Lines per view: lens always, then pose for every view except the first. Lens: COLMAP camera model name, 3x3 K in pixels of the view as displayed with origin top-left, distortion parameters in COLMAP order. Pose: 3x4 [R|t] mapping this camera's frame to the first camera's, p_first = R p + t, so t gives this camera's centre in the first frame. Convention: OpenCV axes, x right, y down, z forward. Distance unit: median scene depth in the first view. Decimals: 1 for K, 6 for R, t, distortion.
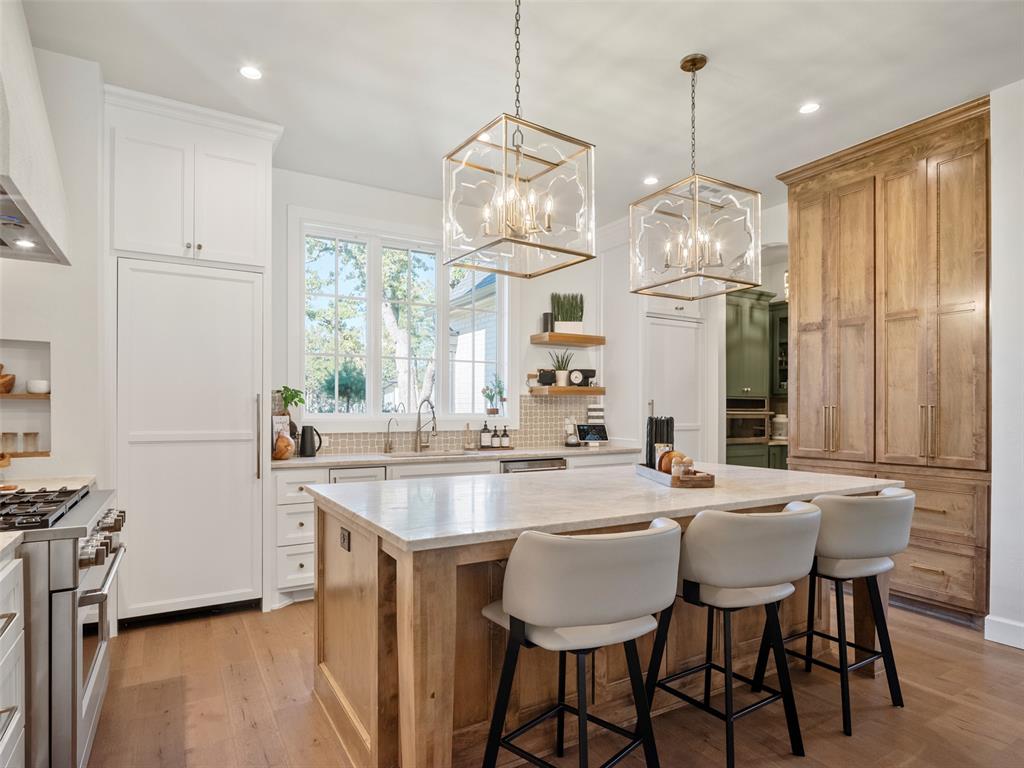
lens RADIAL K [[582.3, 0, 510.0], [0, 582.3, 408.0], [0, 0, 1]] dist [-0.000092, 0.001060]
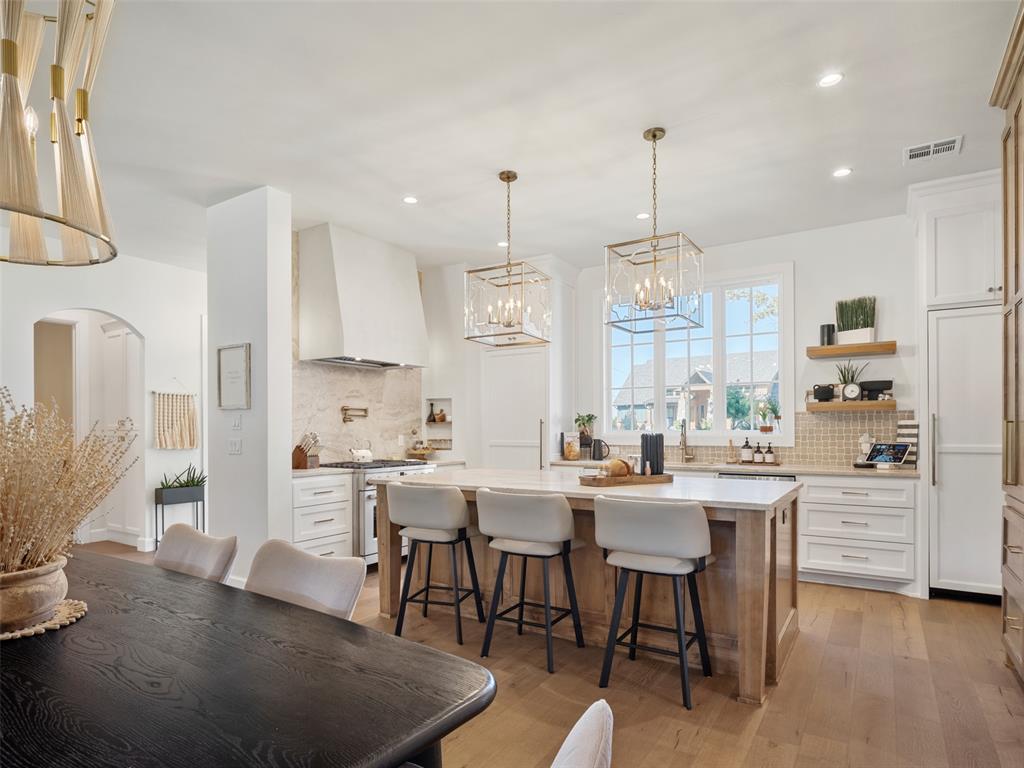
lens RADIAL K [[576.3, 0, 511.4], [0, 576.3, 434.4], [0, 0, 1]] dist [-0.000868, -0.000184]
pose [[0.453323, 0.005436, -0.891330, 0.755403], [0.007505, 0.999923, 0.009915, 0.002174], [0.891315, -0.011184, 0.453247, 0.132107]]
